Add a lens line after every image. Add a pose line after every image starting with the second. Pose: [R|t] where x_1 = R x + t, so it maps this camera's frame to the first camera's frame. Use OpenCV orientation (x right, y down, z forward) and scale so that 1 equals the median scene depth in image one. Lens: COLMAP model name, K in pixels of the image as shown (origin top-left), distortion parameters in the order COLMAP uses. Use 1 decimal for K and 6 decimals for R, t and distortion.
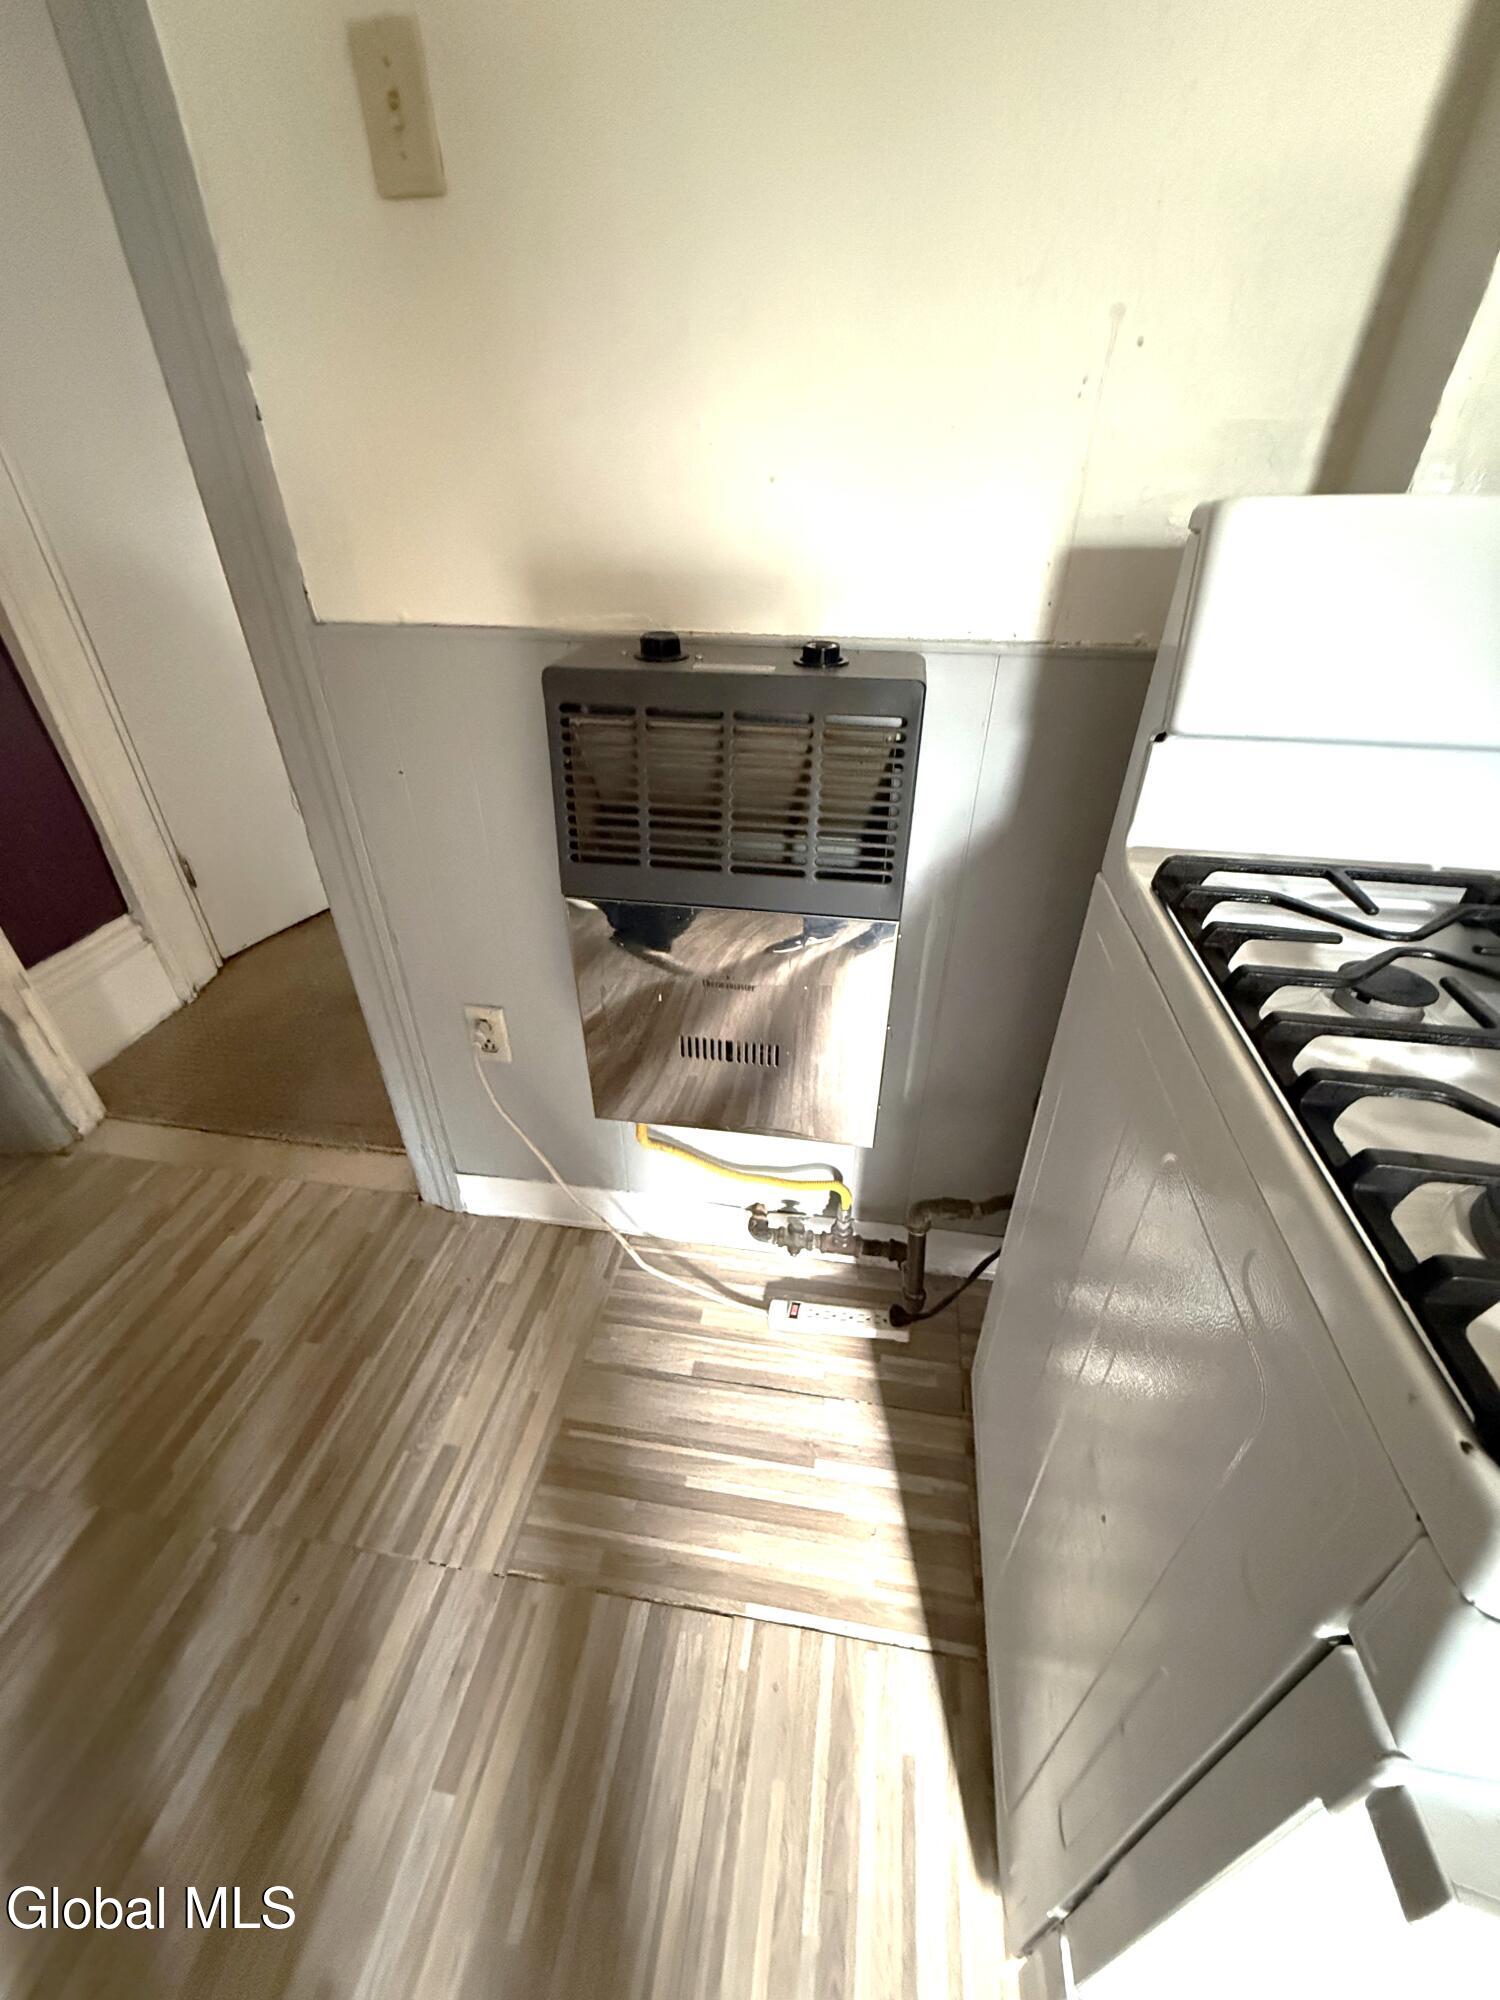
lens RADIAL K [[798.0, 0, 753.1], [0, 798.0, 994.8], [0, 0, 1]] dist [0.000093, 0.000053]
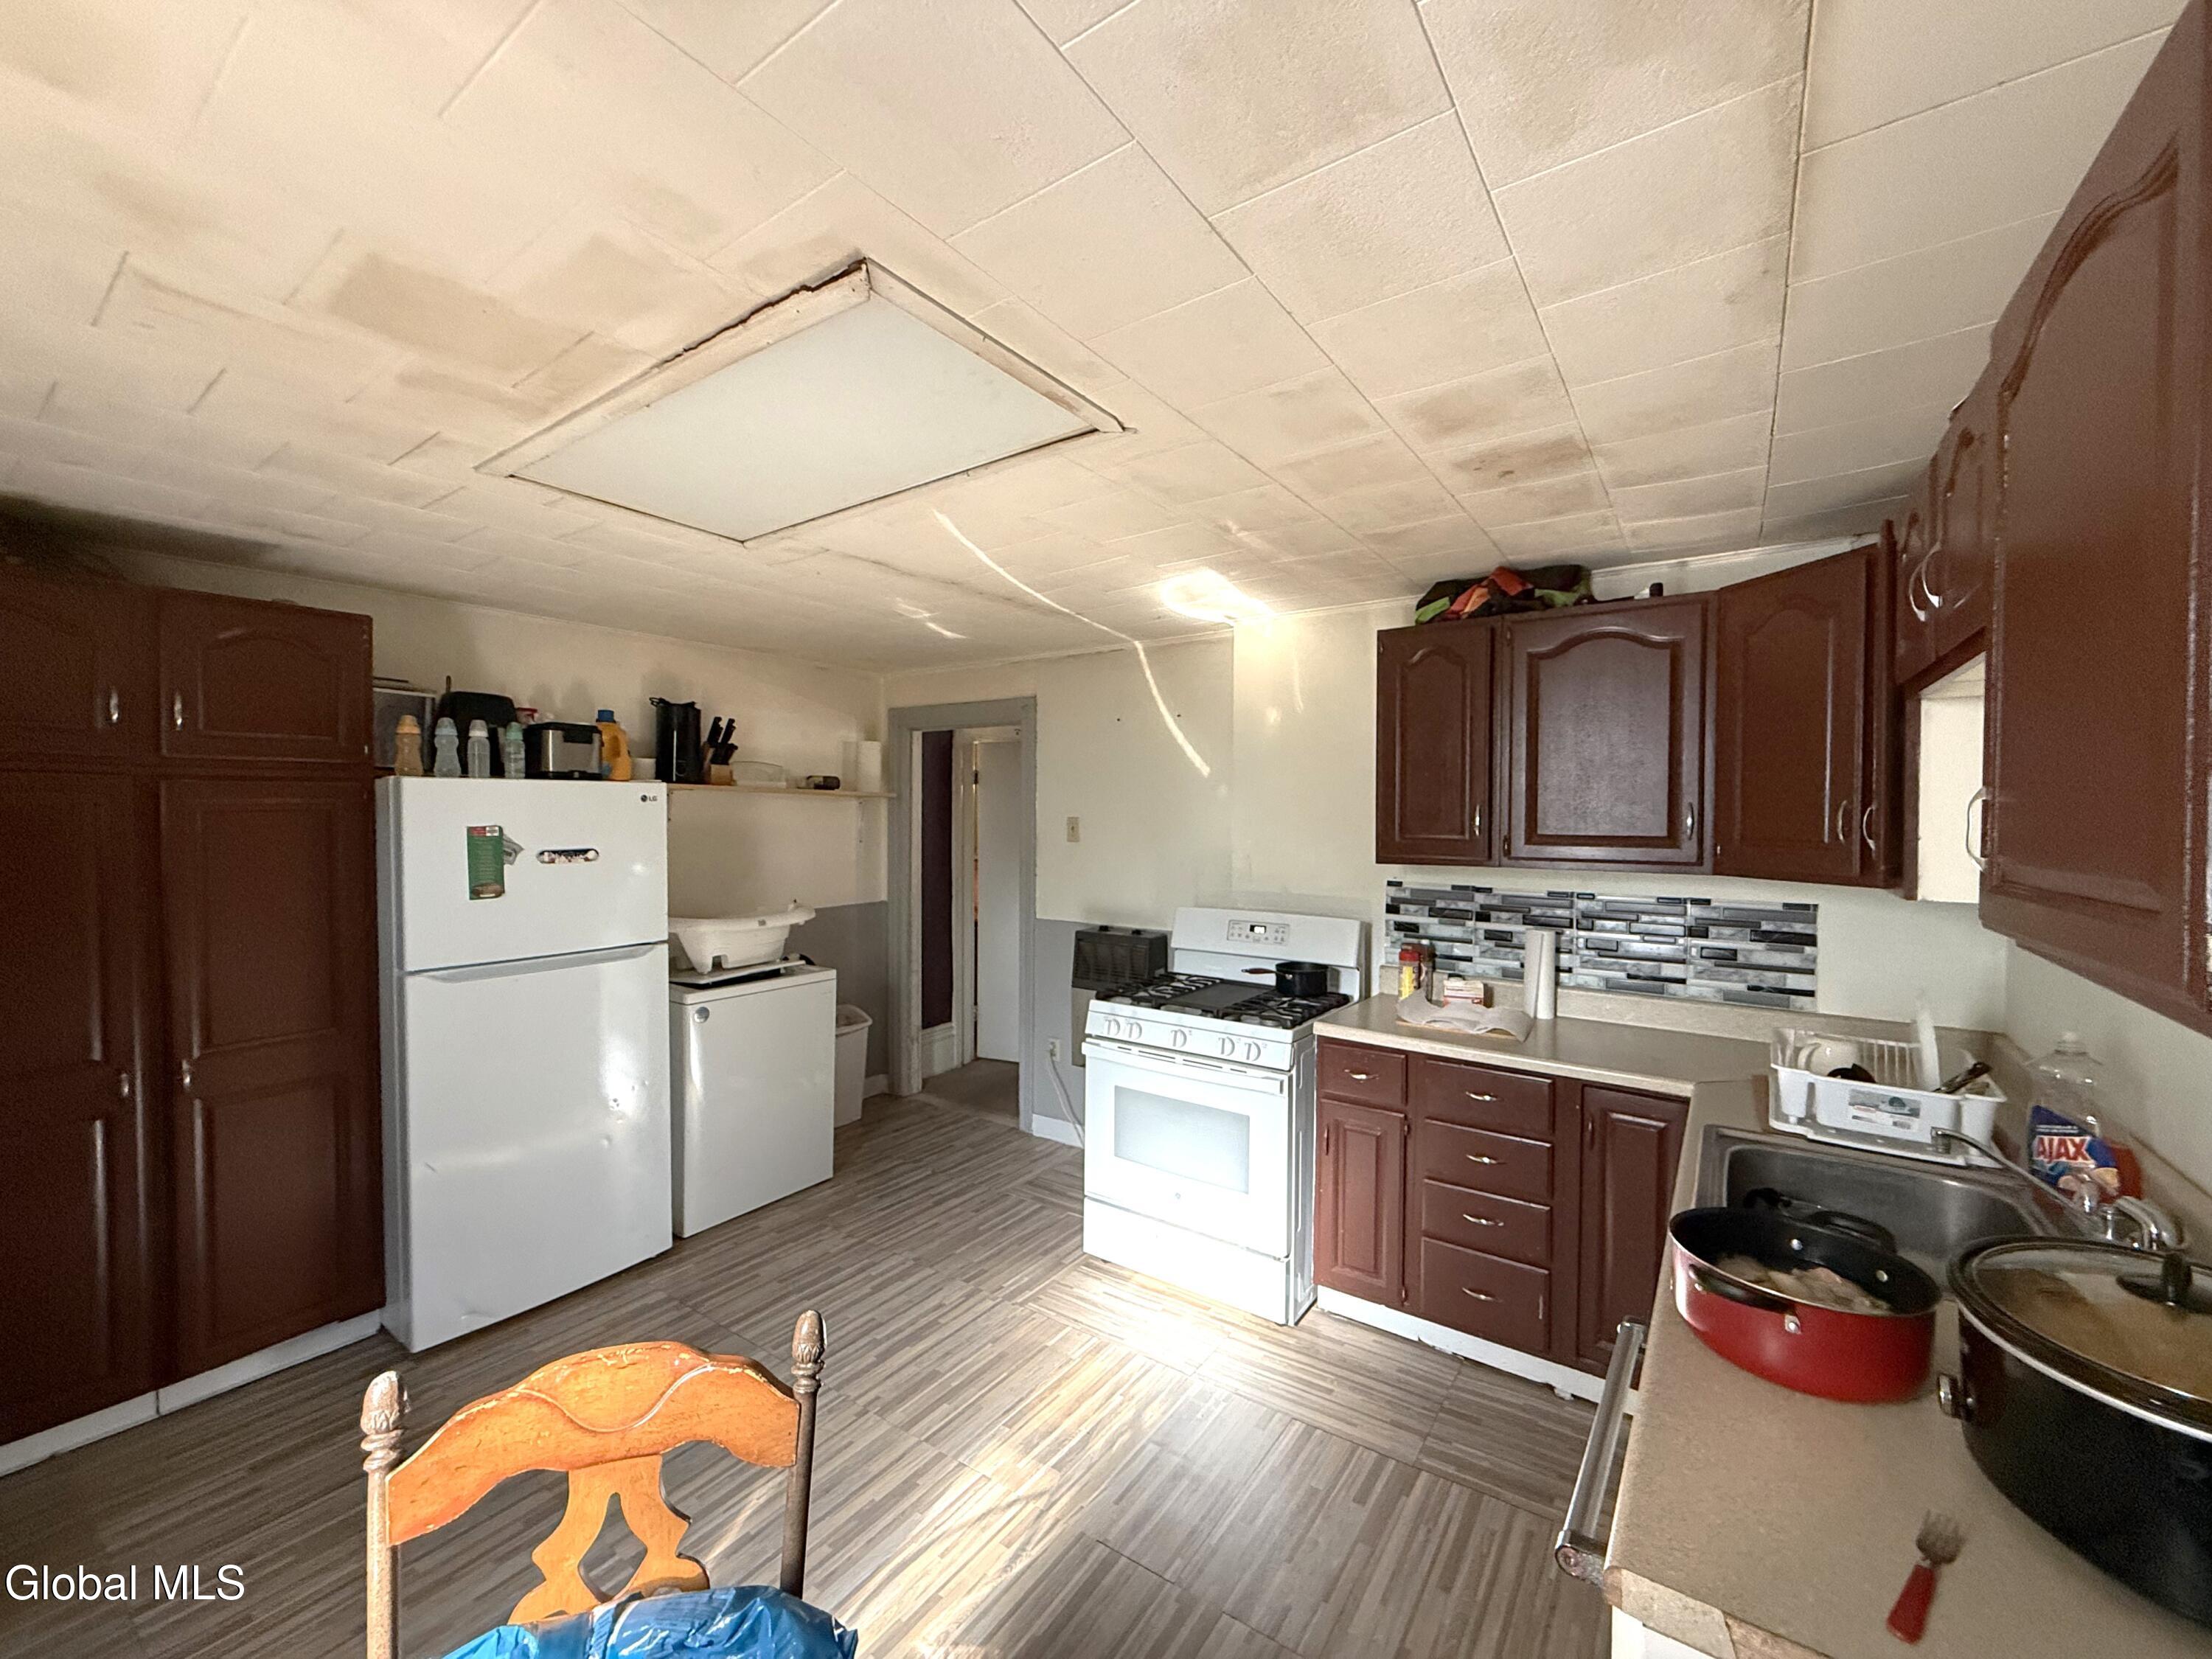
lens RADIAL K [[882.5, 0, 1102.1], [0, 882.5, 831.1], [0, 0, 1]] dist [0.000093, 0.000053]
pose [[0.895698, 0.012008, -0.444500, 1.240733], [-0.244990, 0.847555, -0.470776, 0.845793], [0.371085, 0.530571, 0.762096, -1.799877]]
